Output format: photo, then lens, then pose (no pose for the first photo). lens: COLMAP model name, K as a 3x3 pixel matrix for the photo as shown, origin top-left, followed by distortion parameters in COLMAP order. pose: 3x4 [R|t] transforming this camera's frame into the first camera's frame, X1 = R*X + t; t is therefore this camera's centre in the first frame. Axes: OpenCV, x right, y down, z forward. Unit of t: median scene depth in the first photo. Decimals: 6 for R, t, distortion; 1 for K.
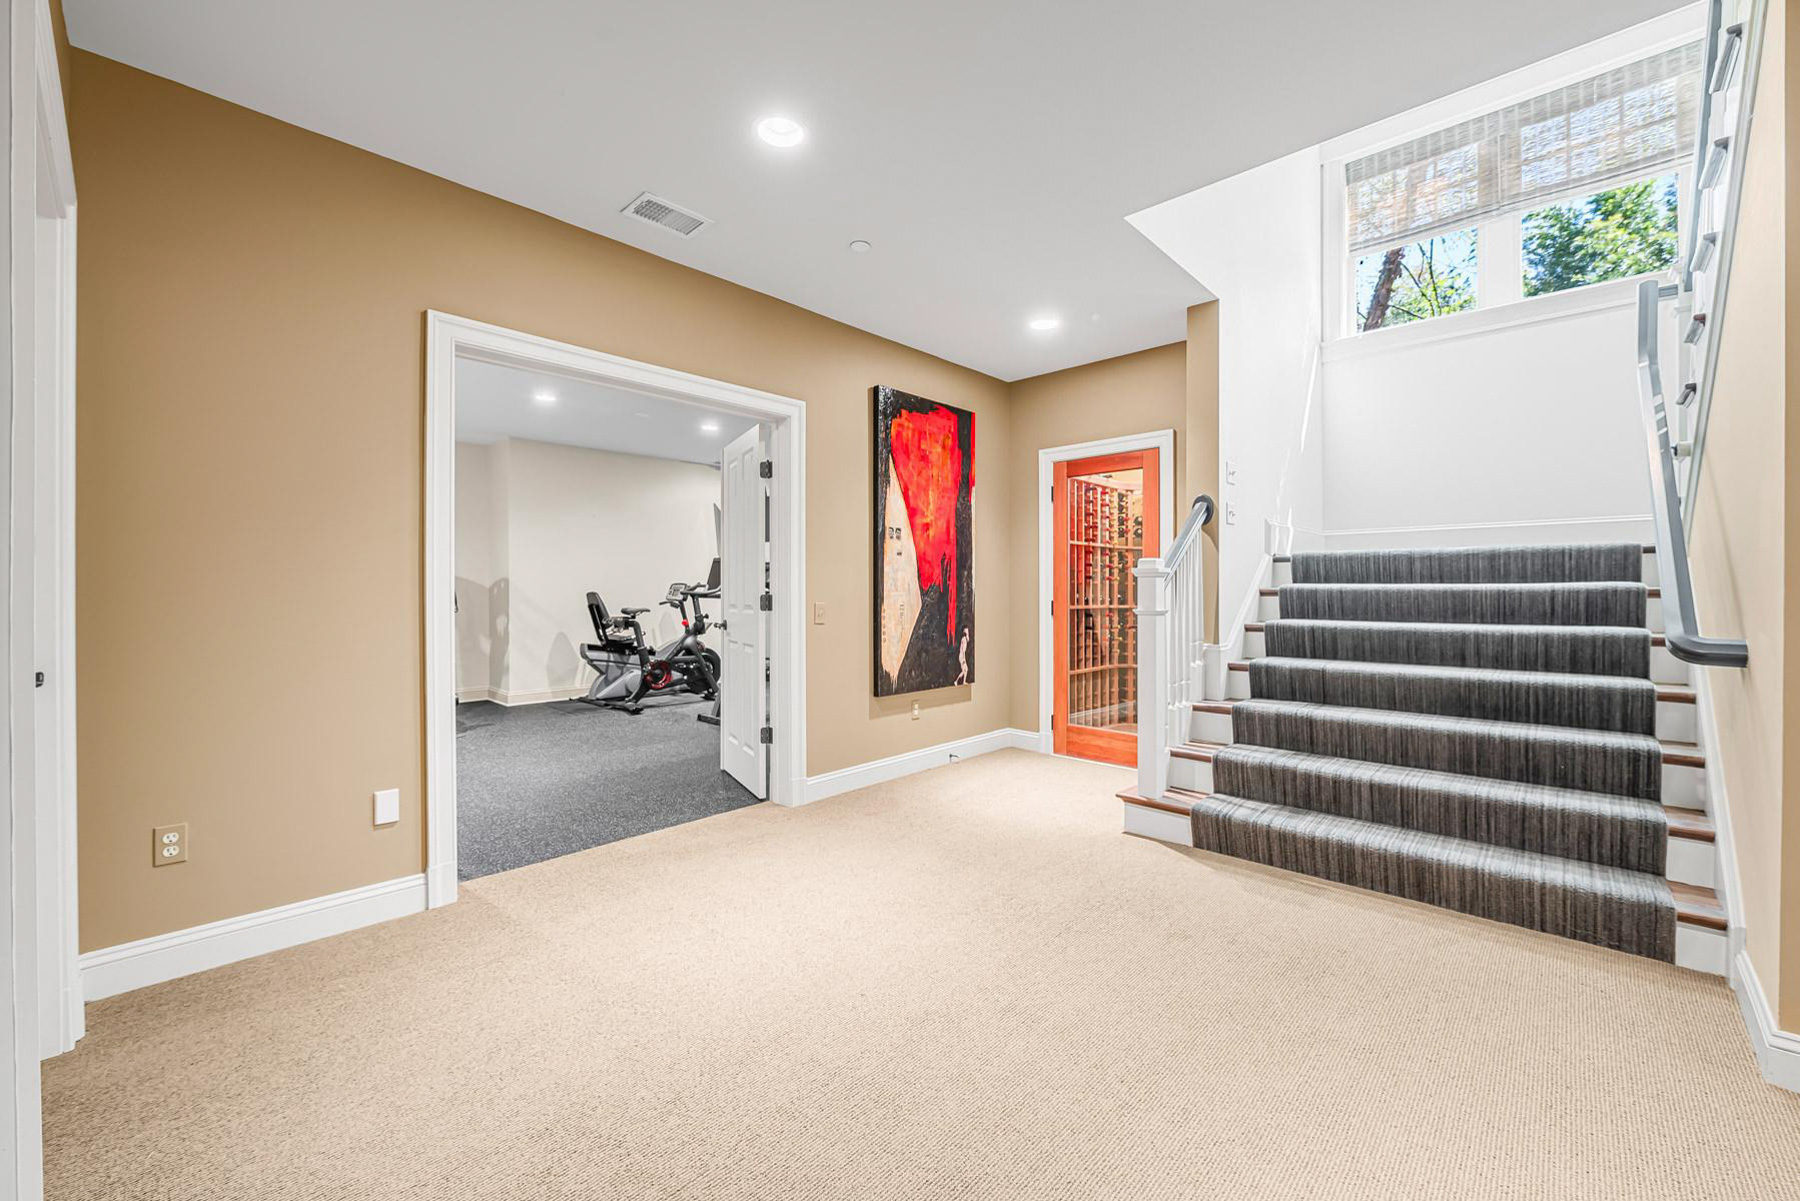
lens RADIAL K [[712.6, 0, 905.4], [0, 712.6, 595.7], [0, 0, 1]] dist [-0.007568, -0.000458]
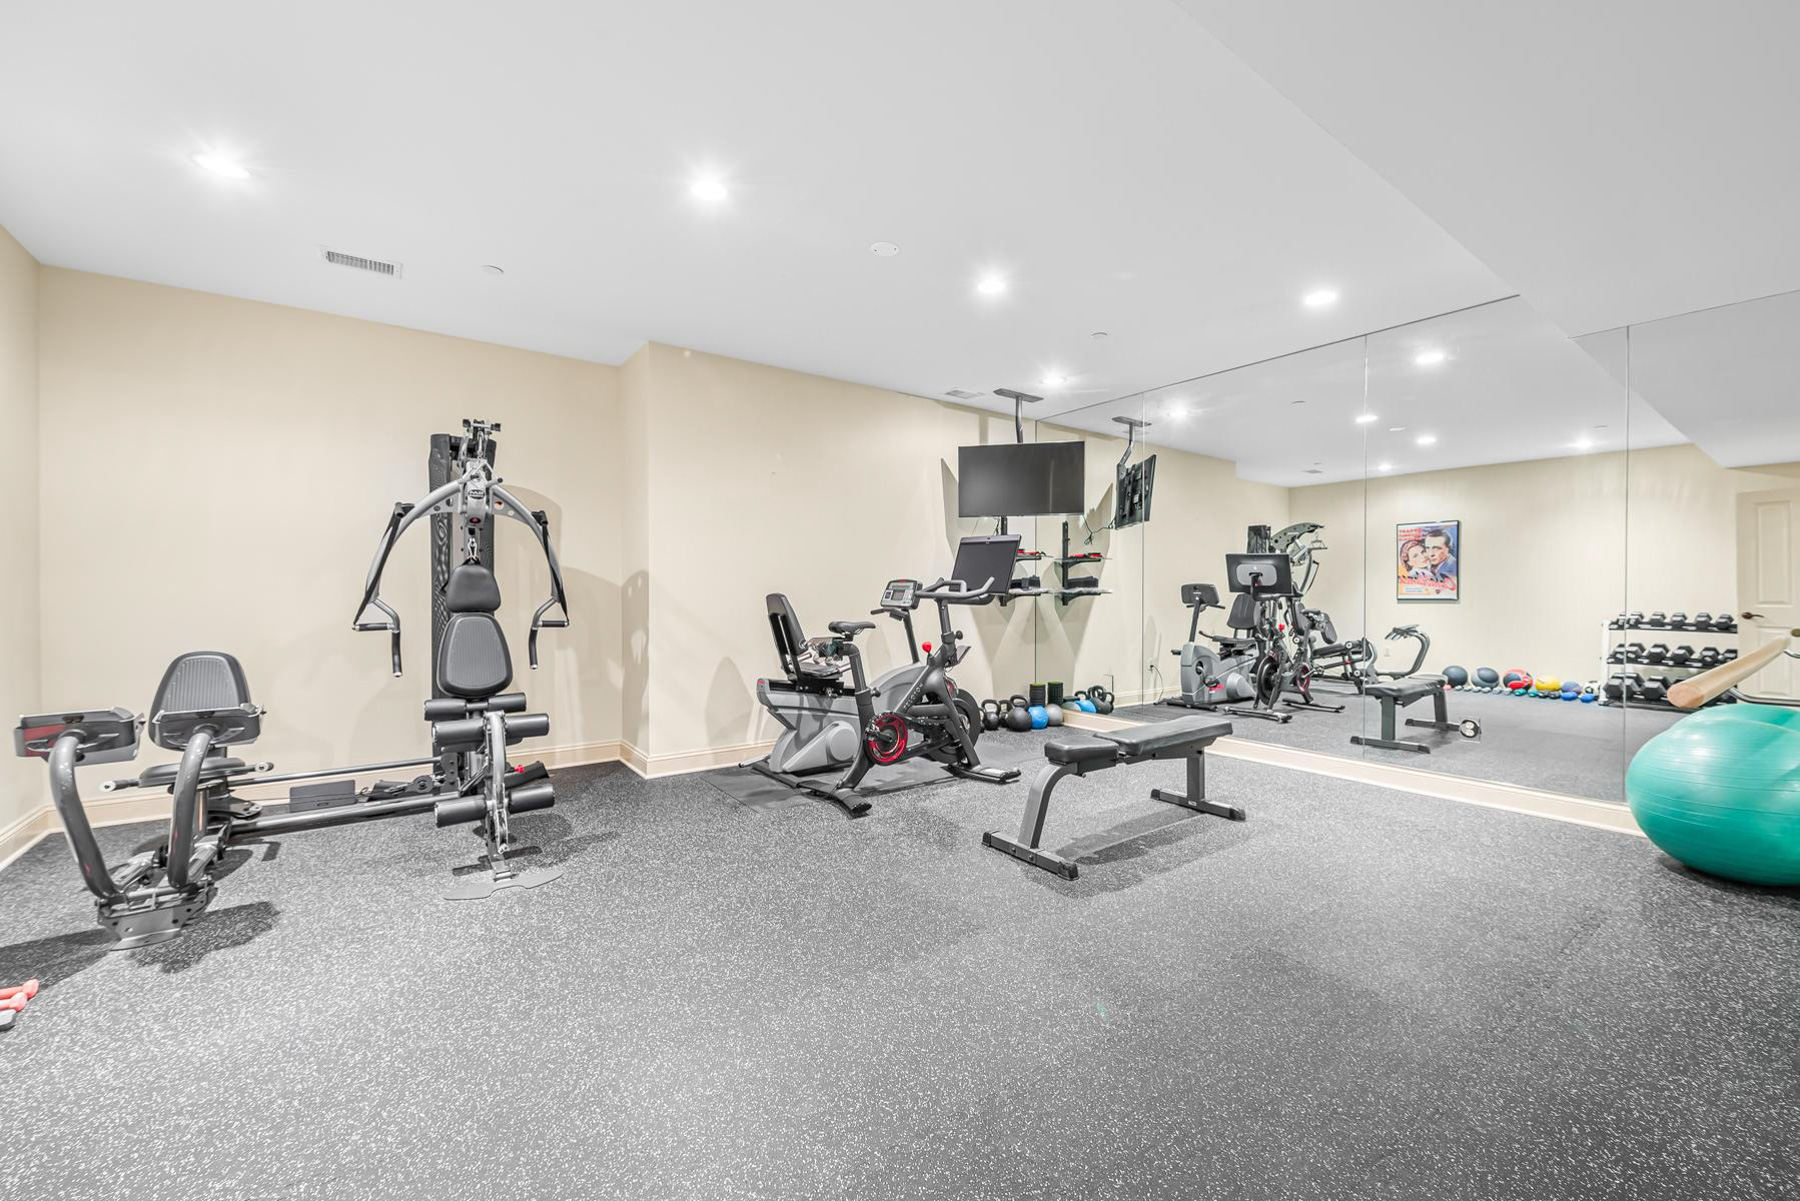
lens RADIAL K [[712.6, 0, 905.4], [0, 712.6, 595.7], [0, 0, 1]] dist [-0.007568, -0.000458]
pose [[0.983477, 0.001368, -0.181028, -0.222639], [-0.002066, 0.999991, -0.003667, -0.001461], [0.181021, 0.003980, 0.983471, 0.424843]]
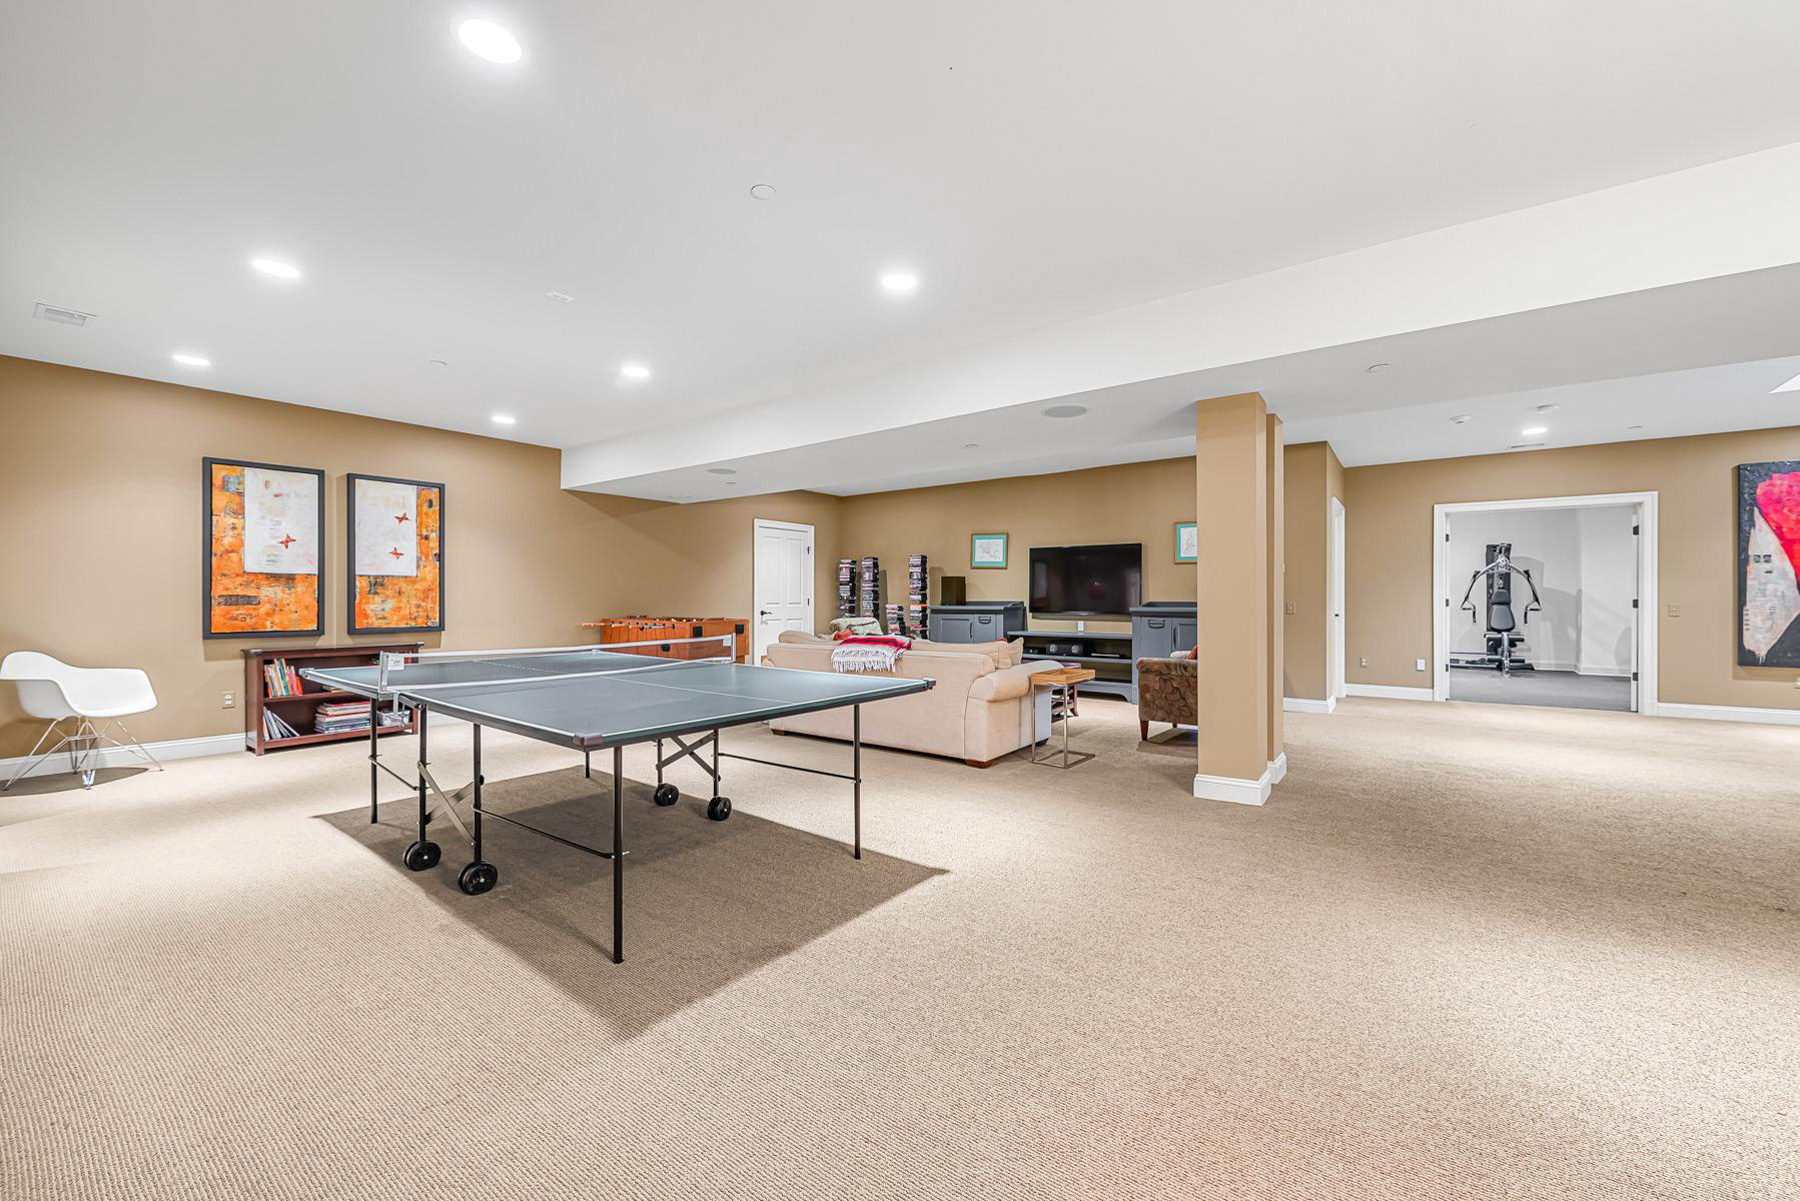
lens RADIAL K [[712.6, 0, 905.4], [0, 712.6, 595.7], [0, 0, 1]] dist [-0.007568, -0.000458]
pose [[0.105667, -0.003076, -0.994397, 0.764982], [-0.009150, 0.999950, -0.004065, 0.007556], [0.994359, 0.009529, 0.105633, -0.570639]]
